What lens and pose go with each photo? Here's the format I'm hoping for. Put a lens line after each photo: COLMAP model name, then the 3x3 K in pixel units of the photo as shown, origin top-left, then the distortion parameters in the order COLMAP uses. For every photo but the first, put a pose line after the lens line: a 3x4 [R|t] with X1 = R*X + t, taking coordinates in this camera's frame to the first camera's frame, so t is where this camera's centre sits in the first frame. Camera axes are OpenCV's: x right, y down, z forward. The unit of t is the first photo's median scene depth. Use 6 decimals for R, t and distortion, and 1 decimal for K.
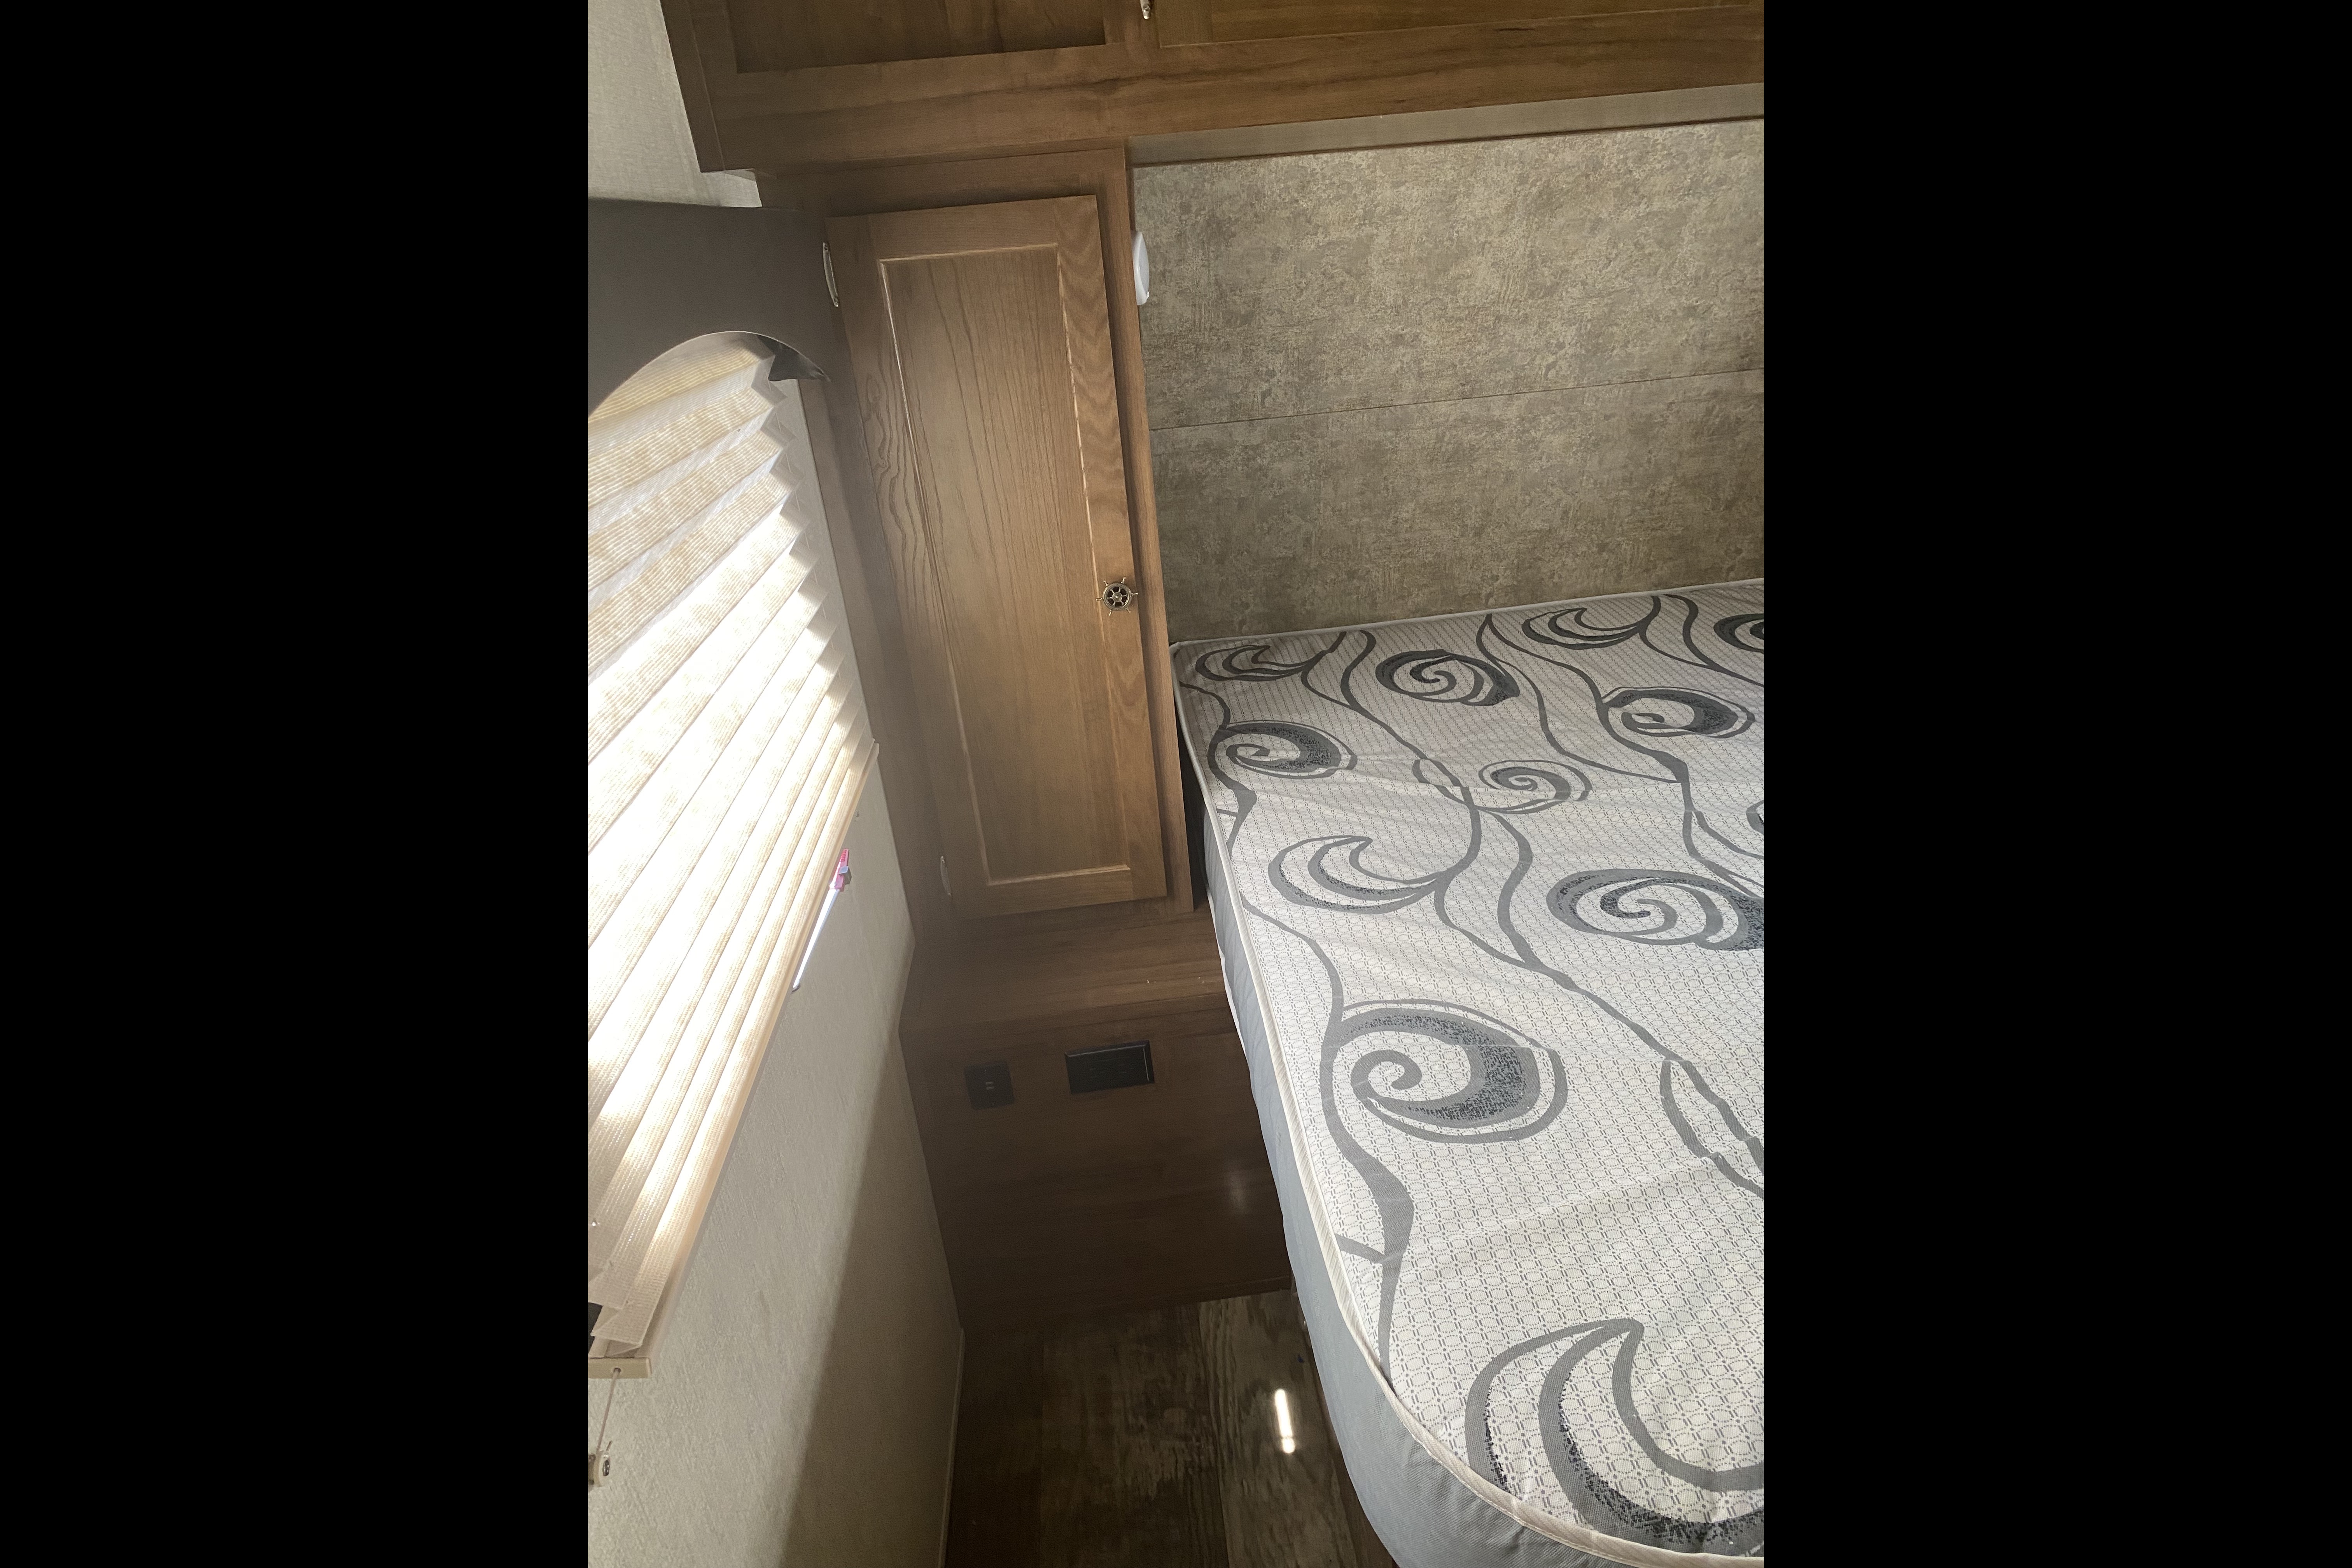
lens RADIAL K [[1207.1, 0, 1170.9], [0, 1207.1, 794.5], [0, 0, 1]] dist [0.014897, -0.011057]
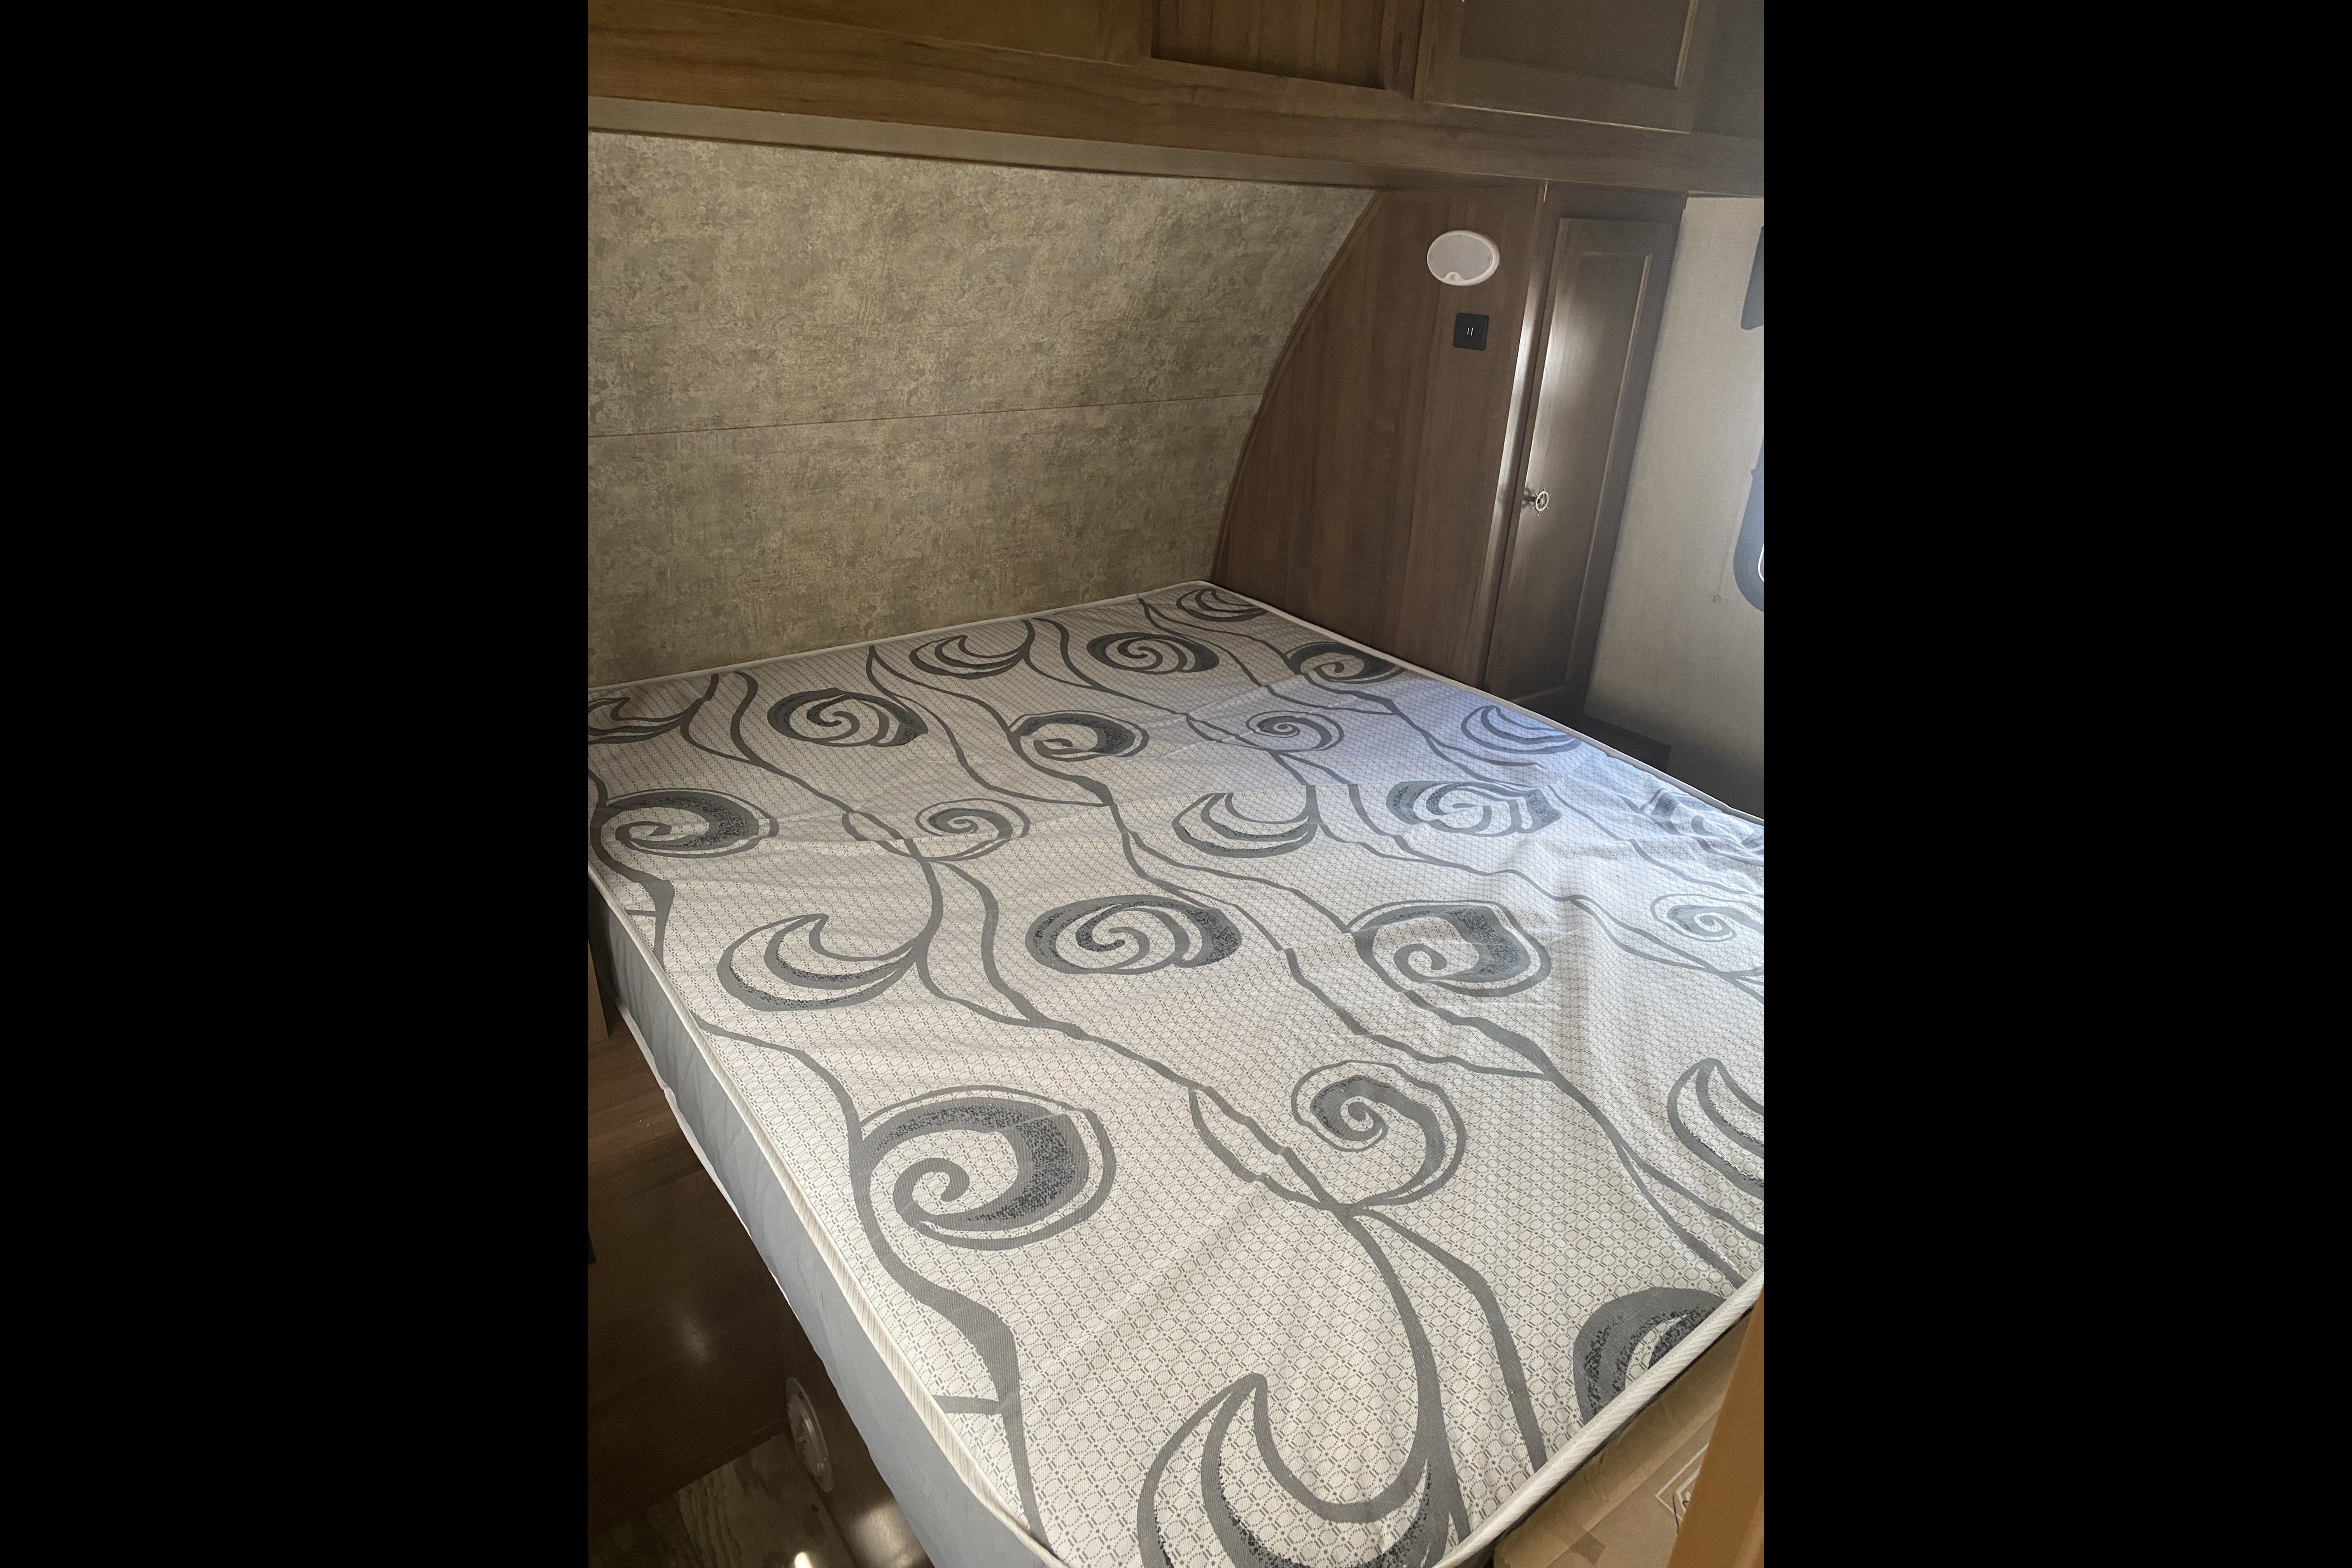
lens RADIAL K [[1207.1, 0, 1187.2], [0, 1207.1, 792.1], [0, 0, 1]] dist [0.014897, -0.011057]
pose [[0.834051, -0.126416, 0.537008, -0.076273], [0.129325, 0.991071, 0.032445, -0.045015], [-0.536315, 0.042388, 0.842953, 0.087463]]
